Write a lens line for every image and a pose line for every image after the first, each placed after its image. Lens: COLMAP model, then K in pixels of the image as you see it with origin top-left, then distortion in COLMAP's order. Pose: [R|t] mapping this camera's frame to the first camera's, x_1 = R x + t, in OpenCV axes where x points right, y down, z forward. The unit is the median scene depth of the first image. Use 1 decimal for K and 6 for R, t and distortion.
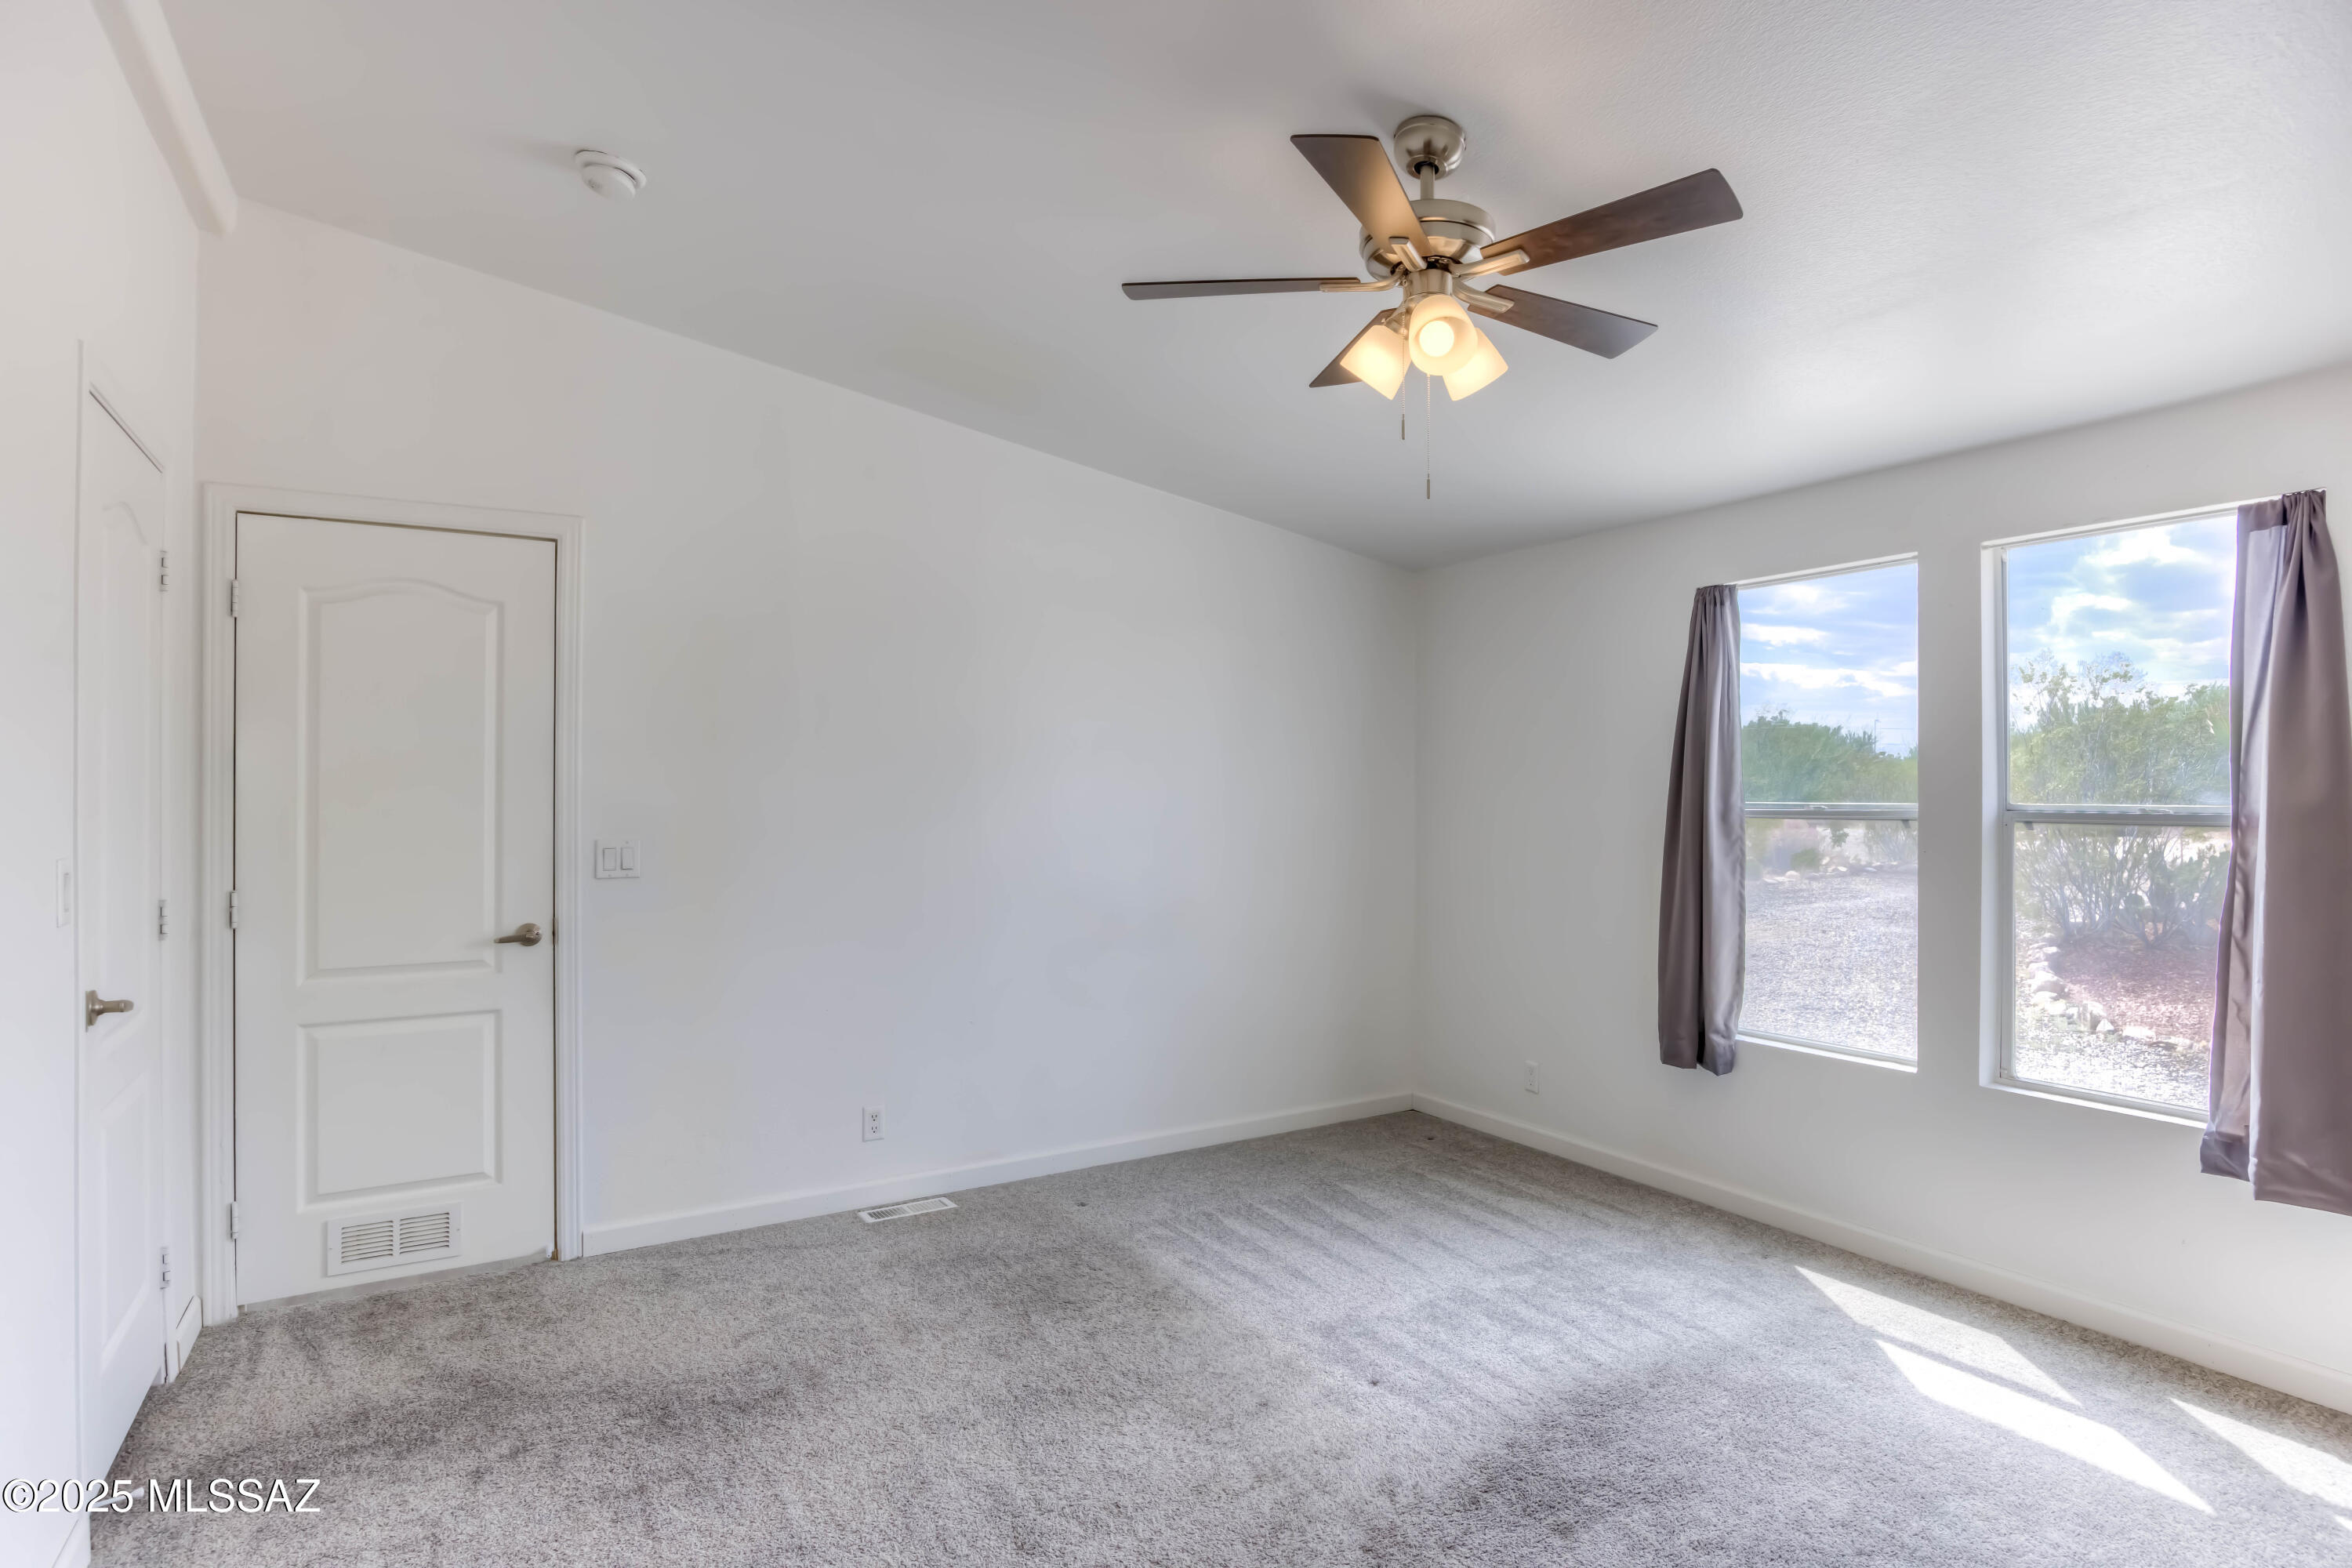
lens RADIAL K [[1198.6, 0, 1162.5], [0, 1198.6, 771.6], [0, 0, 1]] dist [-0.033196, 0.013350]
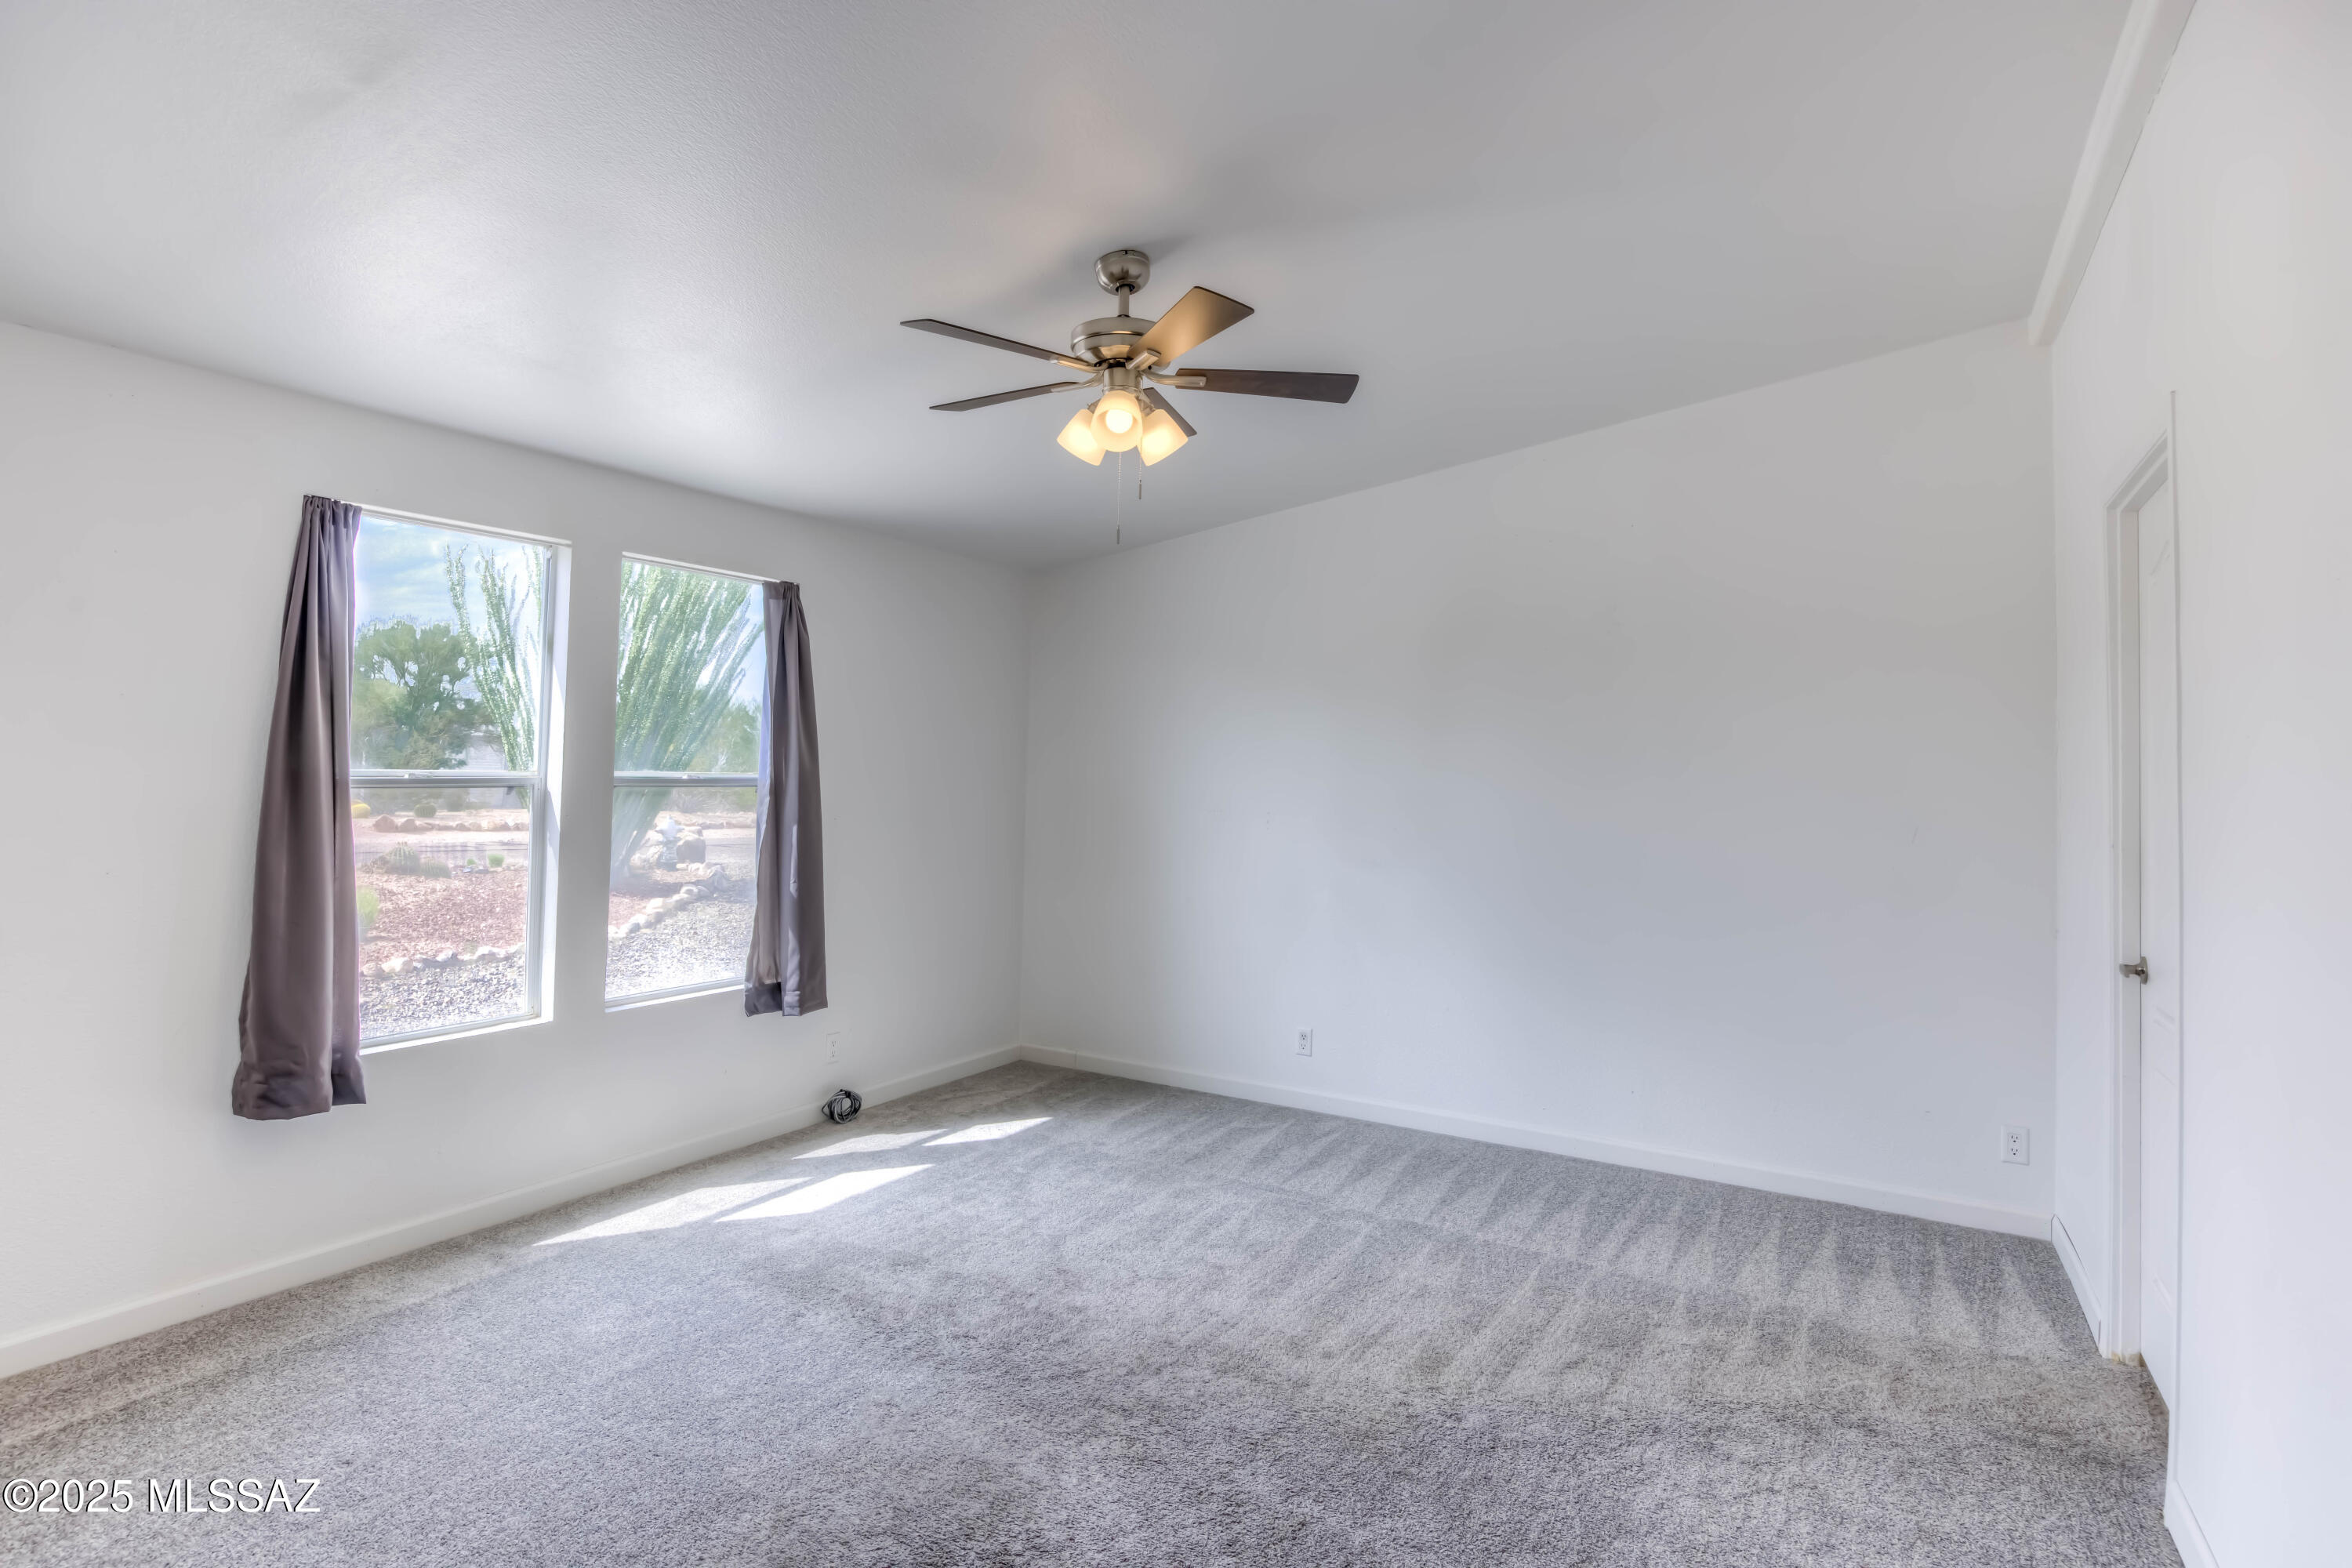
lens RADIAL K [[1228.6, 0, 1185.1], [0, 1228.6, 783.1], [0, 0, 1]] dist [-0.027112, 0.001239]
pose [[-0.496909, -0.004437, 0.867791, -0.706458], [-0.020500, 0.999768, -0.006627, 0.037280], [-0.867561, -0.021083, -0.496884, 1.223213]]
